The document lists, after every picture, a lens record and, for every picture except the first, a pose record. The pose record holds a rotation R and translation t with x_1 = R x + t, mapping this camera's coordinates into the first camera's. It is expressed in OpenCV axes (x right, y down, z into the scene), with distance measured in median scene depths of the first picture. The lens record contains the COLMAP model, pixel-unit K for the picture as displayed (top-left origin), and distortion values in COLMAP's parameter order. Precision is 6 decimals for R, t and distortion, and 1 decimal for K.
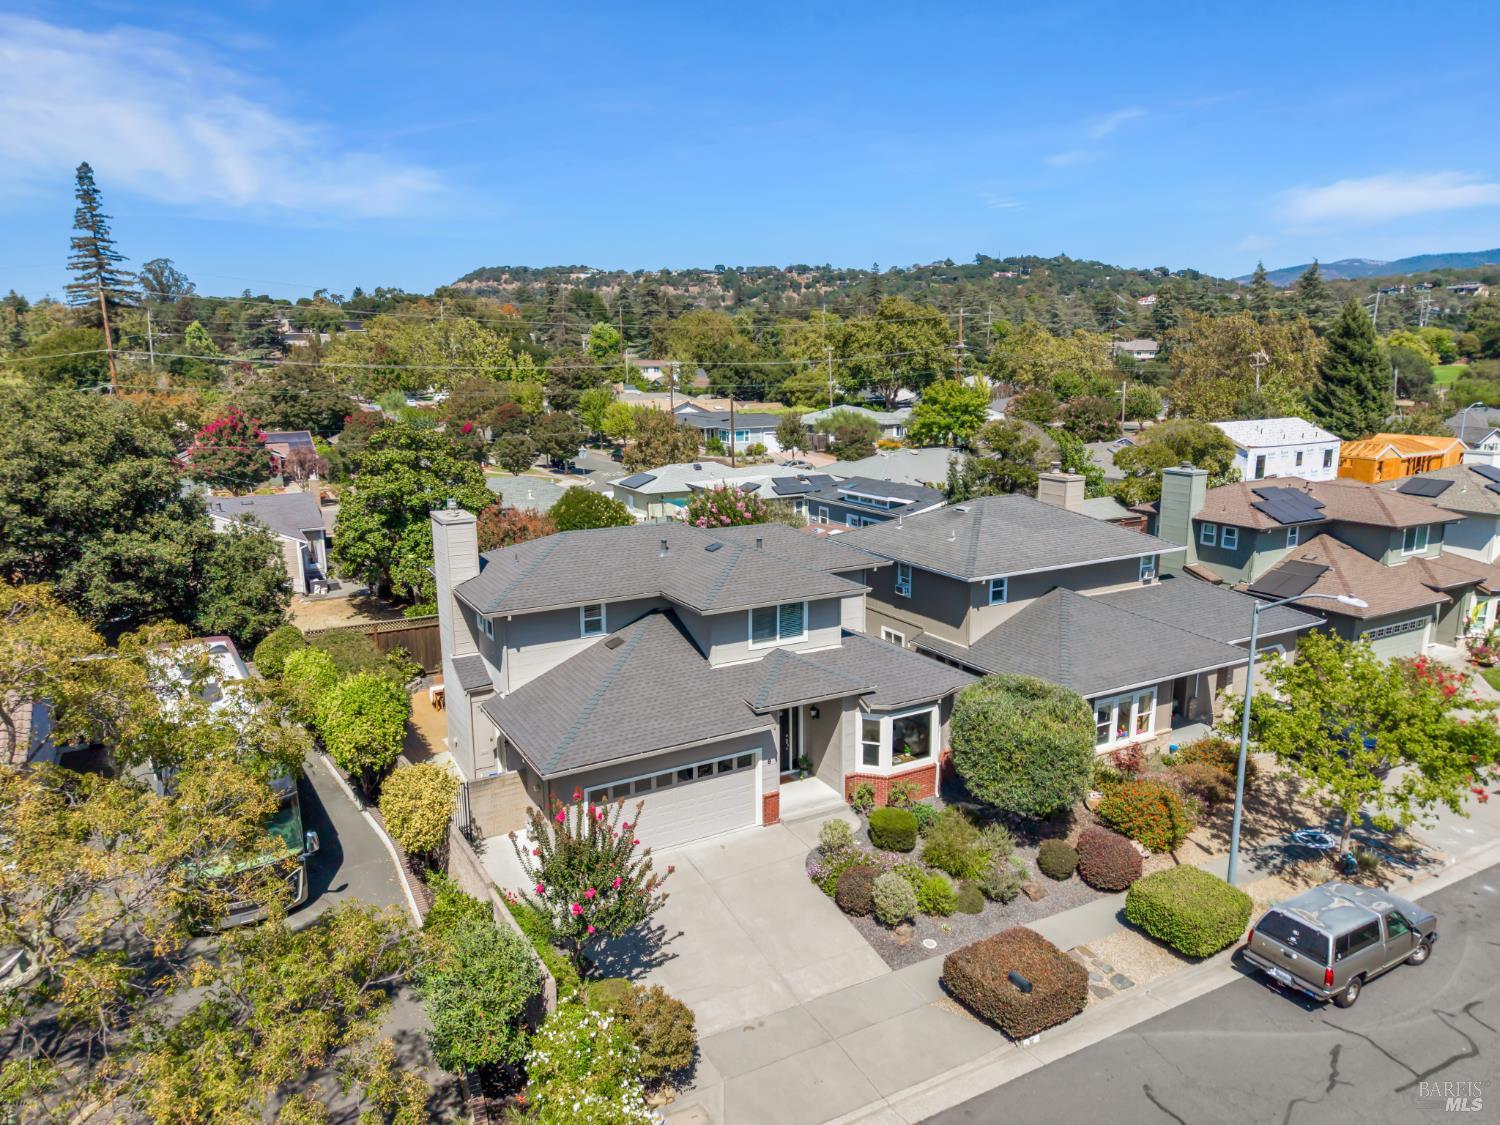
lens RADIAL K [[1020.9, 0, 750.0], [0, 1020.9, 562.5], [0, 0, 1]] dist [0.034113, -0.049592]
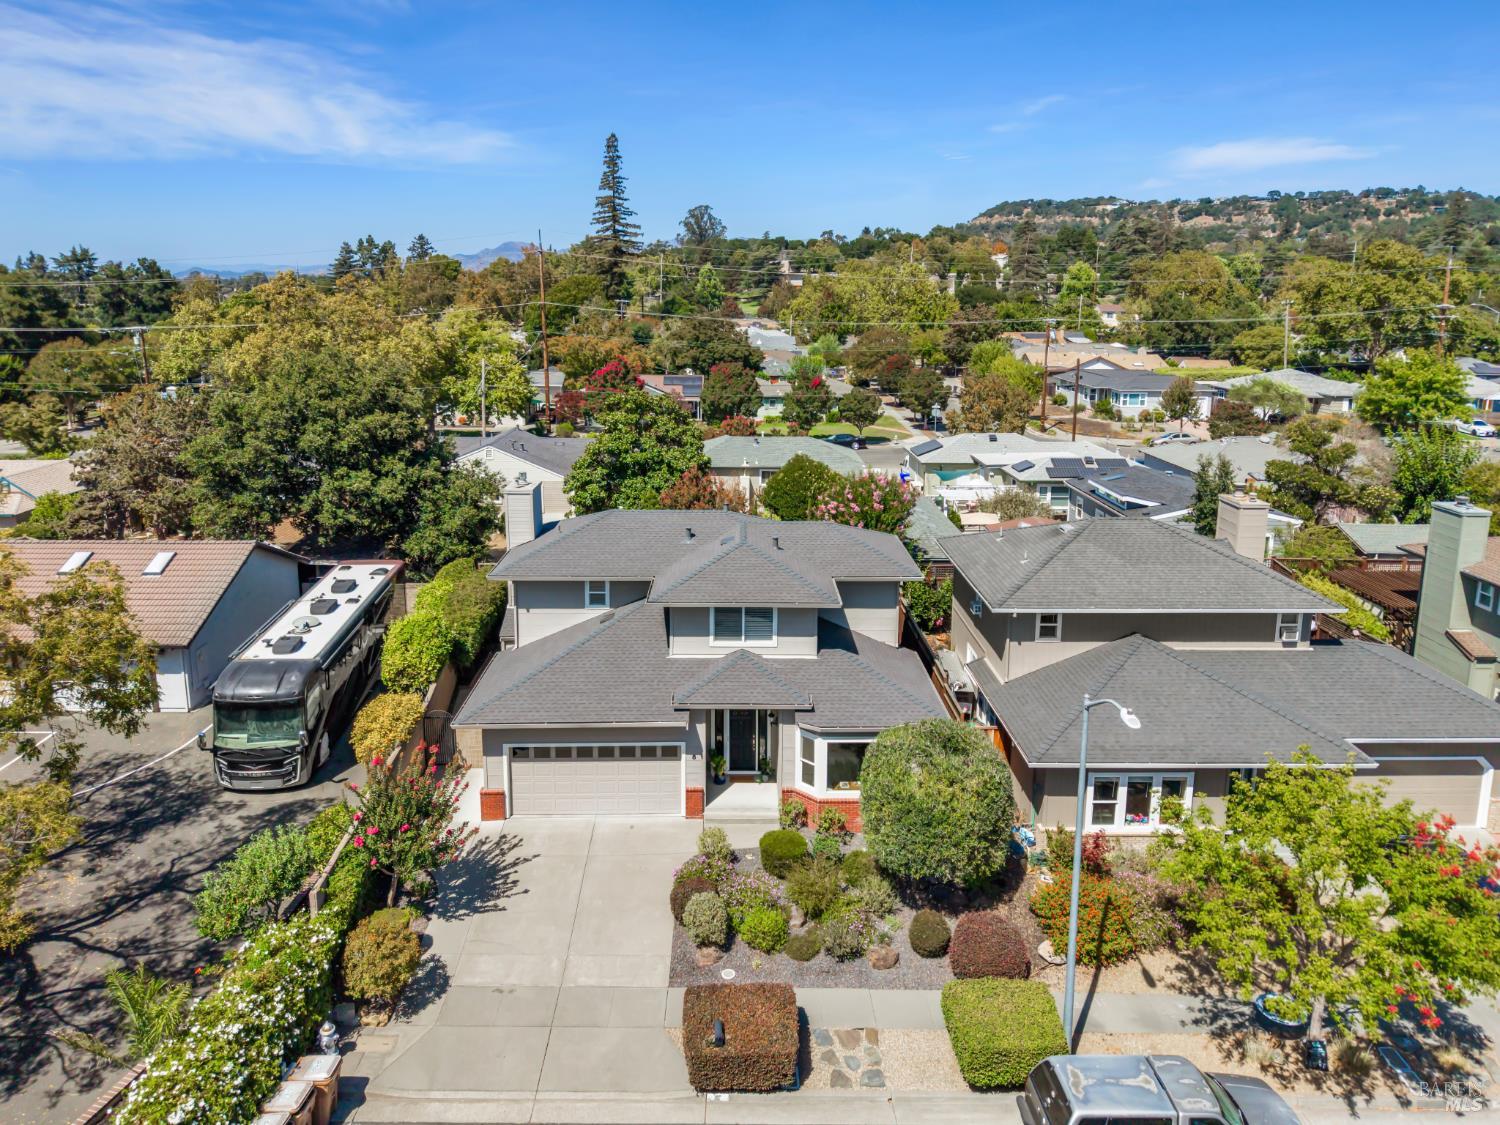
lens RADIAL K [[1045.7, 0, 748.7], [0, 1045.7, 486.0], [0, 0, 1]] dist [0.029844, -0.027646]
pose [[0.877393, 0.102235, -0.468753, 0.424083], [-0.107888, 0.994052, 0.014862, -0.078735], [0.467484, 0.037533, 0.883204, 0.062850]]
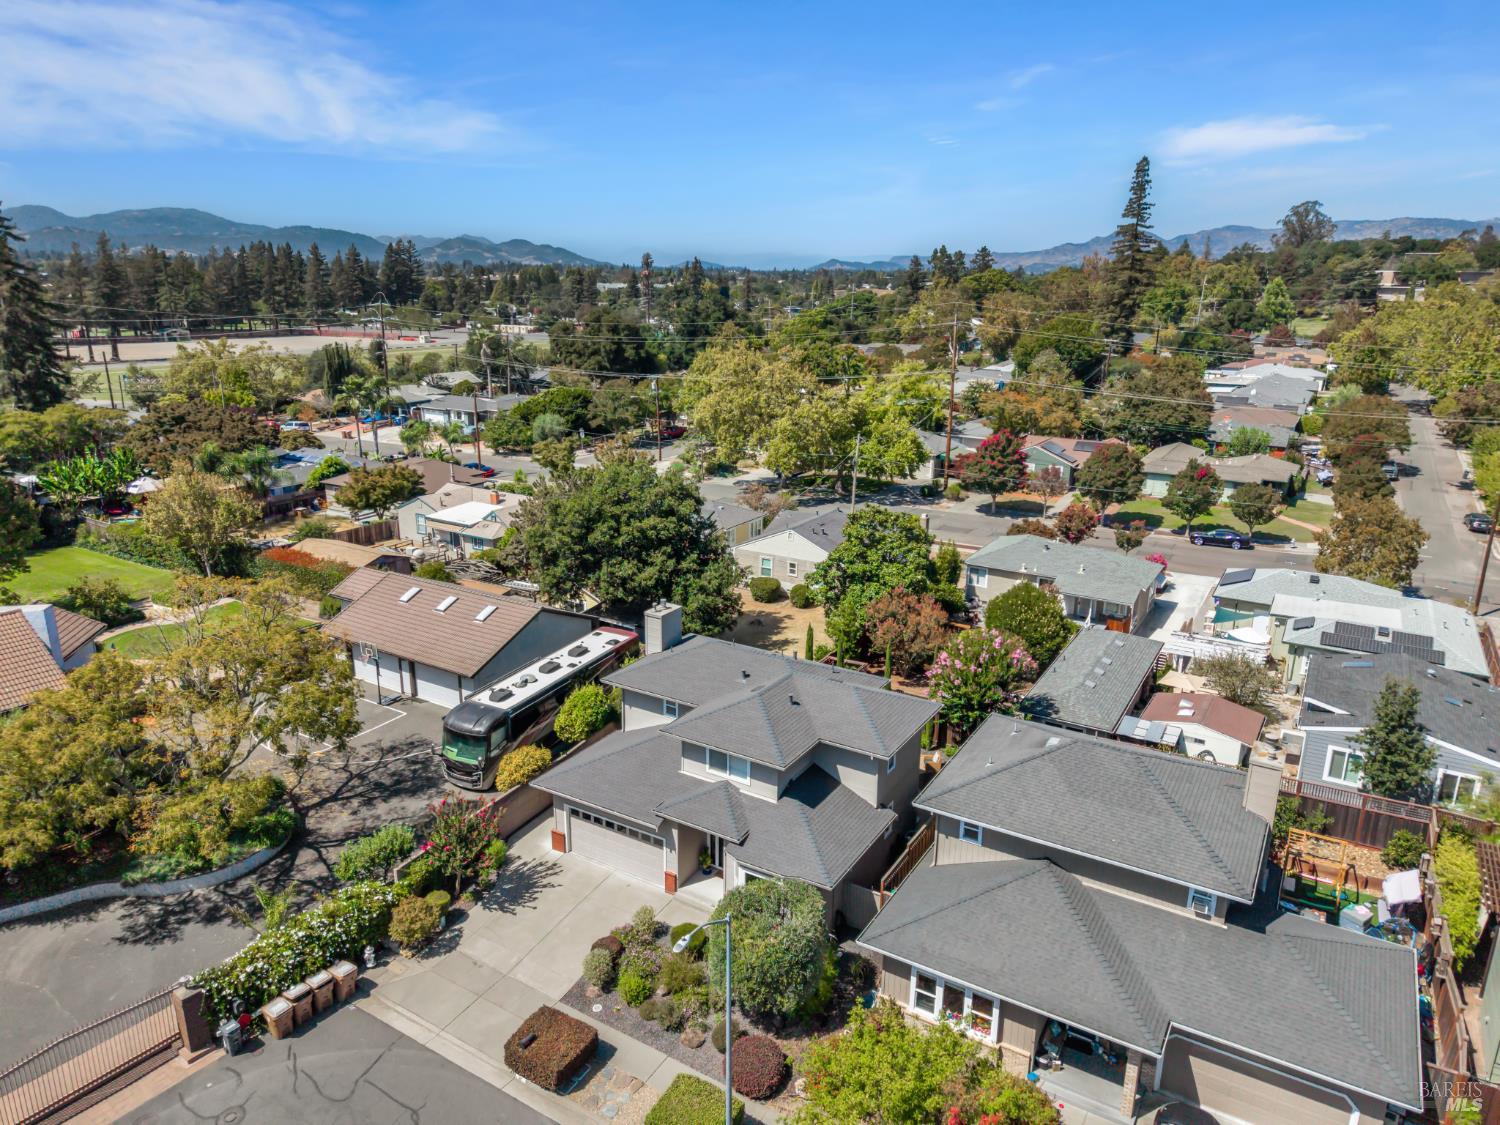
lens RADIAL K [[1020.9, 0, 750.0], [0, 1020.9, 562.5], [0, 0, 1]] dist [0.034113, -0.049592]
pose [[0.479520, 0.257215, -0.838988, 0.911275], [-0.184753, 0.964240, 0.190020, -0.377140], [0.857862, 0.063887, 0.509893, 0.276521]]
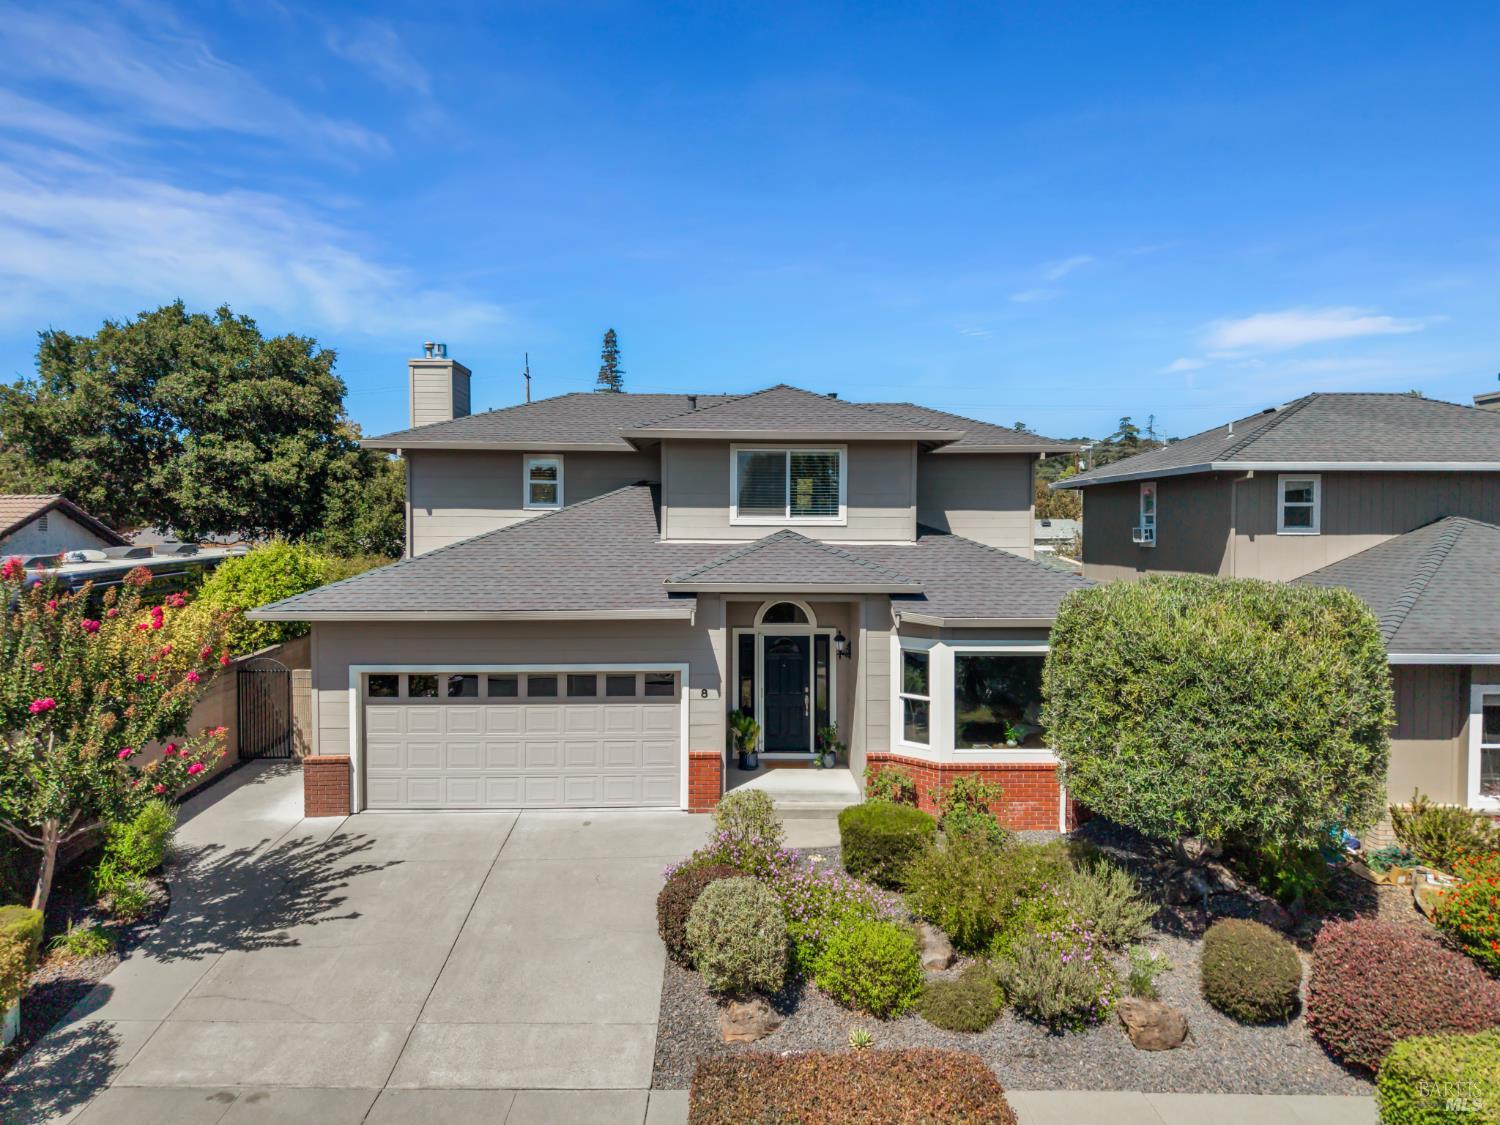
lens RADIAL K [[1010.8, 0, 746.8], [0, 1010.8, 567.8], [0, 0, 1]] dist [0.007994, -0.002003]
pose [[0.879853, 0.024050, -0.474638, 0.237552], [-0.102667, 0.984755, -0.140420, 0.159990], [0.464024, 0.172278, 0.868908, 0.409656]]
